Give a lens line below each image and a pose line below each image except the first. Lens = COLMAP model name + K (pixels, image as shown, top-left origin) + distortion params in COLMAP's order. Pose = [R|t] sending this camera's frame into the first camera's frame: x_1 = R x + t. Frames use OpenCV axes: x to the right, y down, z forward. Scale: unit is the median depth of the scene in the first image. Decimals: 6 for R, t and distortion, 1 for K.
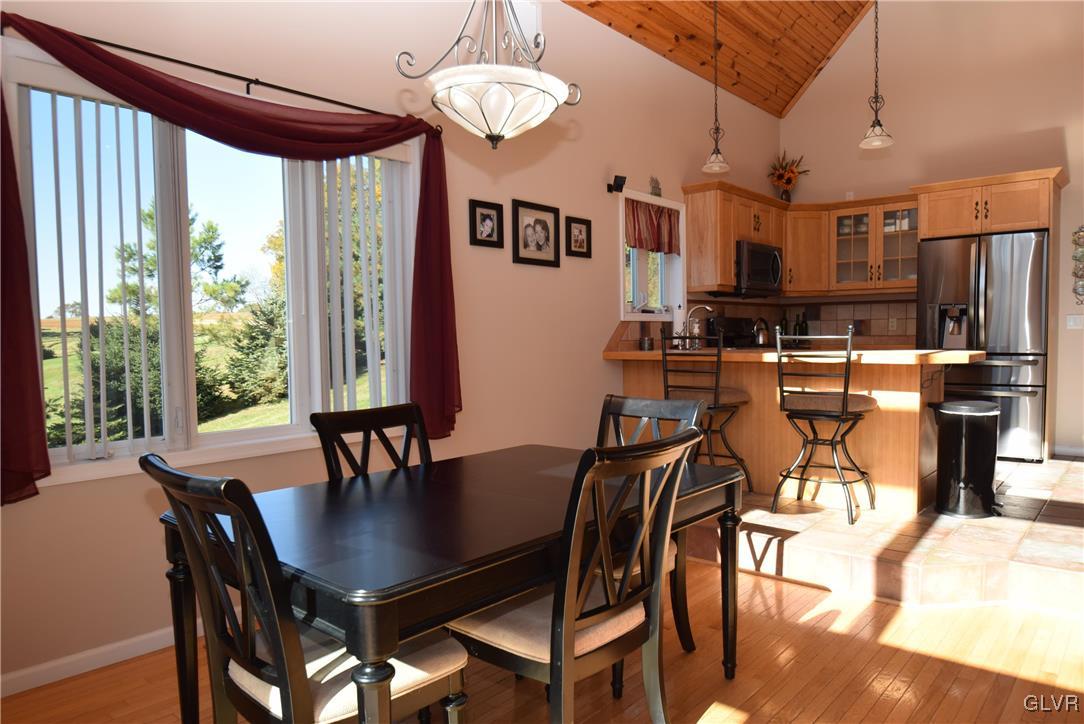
lens RADIAL K [[714.8, 0, 538.1], [0, 714.8, 376.3], [0, 0, 1]] dist [-0.030599, -0.004243]
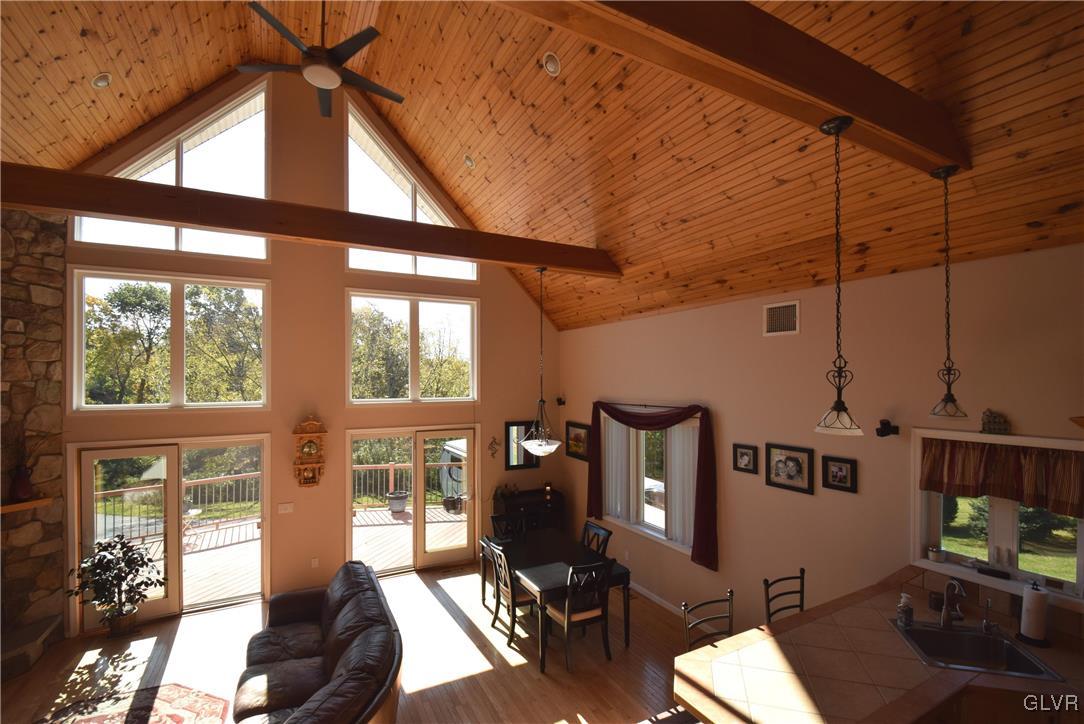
lens RADIAL K [[478.7, 0, 528.5], [0, 478.7, 375.1], [0, 0, 1]] dist [0.015742, -0.017660]
pose [[-0.360863, 0.005335, -0.932604, 0.864304], [-0.045334, 0.998701, 0.023255, -0.309261], [0.931516, 0.050670, -0.360152, 0.699065]]
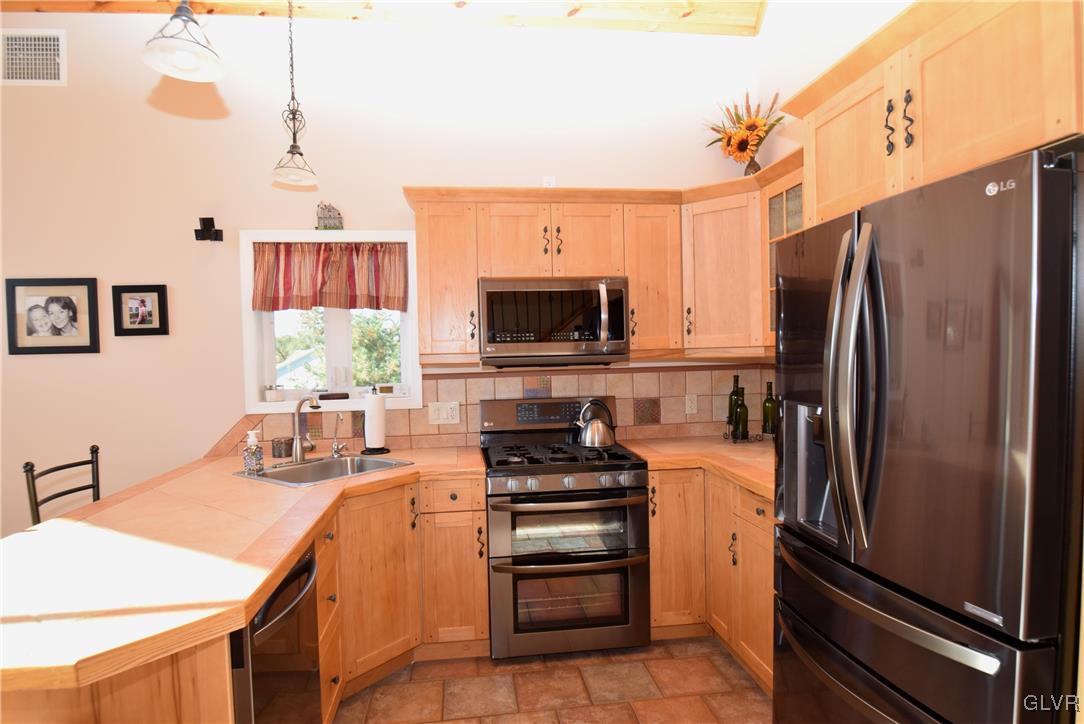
lens RADIAL K [[600.4, 0, 540.6], [0, 600.4, 377.2], [0, 0, 1]] dist [0.002921, -0.025708]
pose [[0.754401, 0.020929, -0.656080, 0.701245], [-0.022903, 0.999722, 0.005556, -0.119193], [0.656014, 0.010835, 0.754671, 0.699332]]
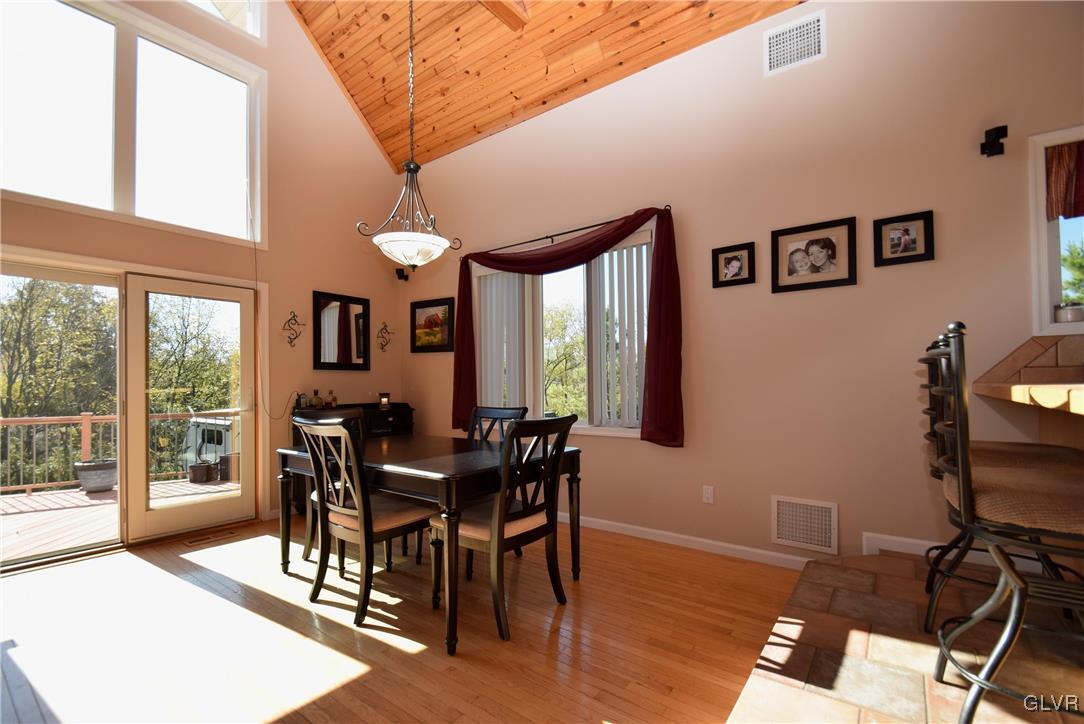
lens RADIAL K [[478.7, 0, 528.5], [0, 478.7, 375.1], [0, 0, 1]] dist [0.015742, -0.017660]
pose [[0.070779, -0.004345, -0.997483, 0.492327], [-0.046805, 0.998875, -0.007672, -0.016585], [0.996393, 0.047230, 0.070496, 0.482962]]
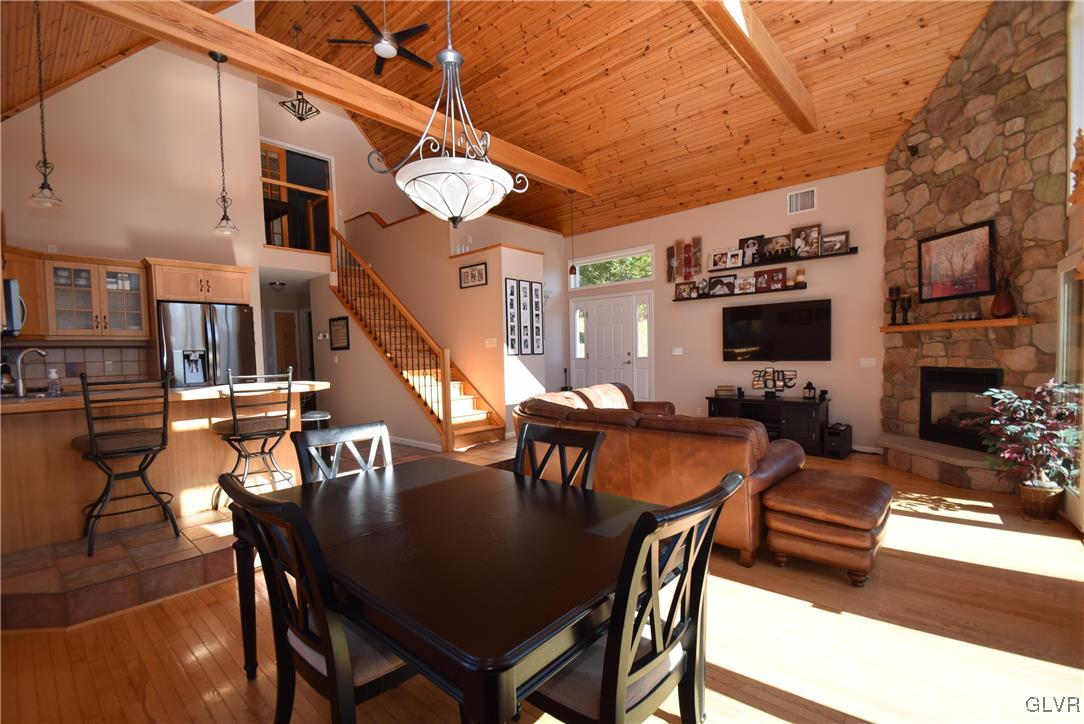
lens RADIAL K [[478.7, 0, 528.5], [0, 478.7, 375.1], [0, 0, 1]] dist [0.015742, -0.017660]
pose [[0.013543, -0.033410, 0.999350, -0.357855], [0.082897, 0.996039, 0.032176, -0.030993], [-0.996466, 0.082407, 0.016259, 0.345245]]
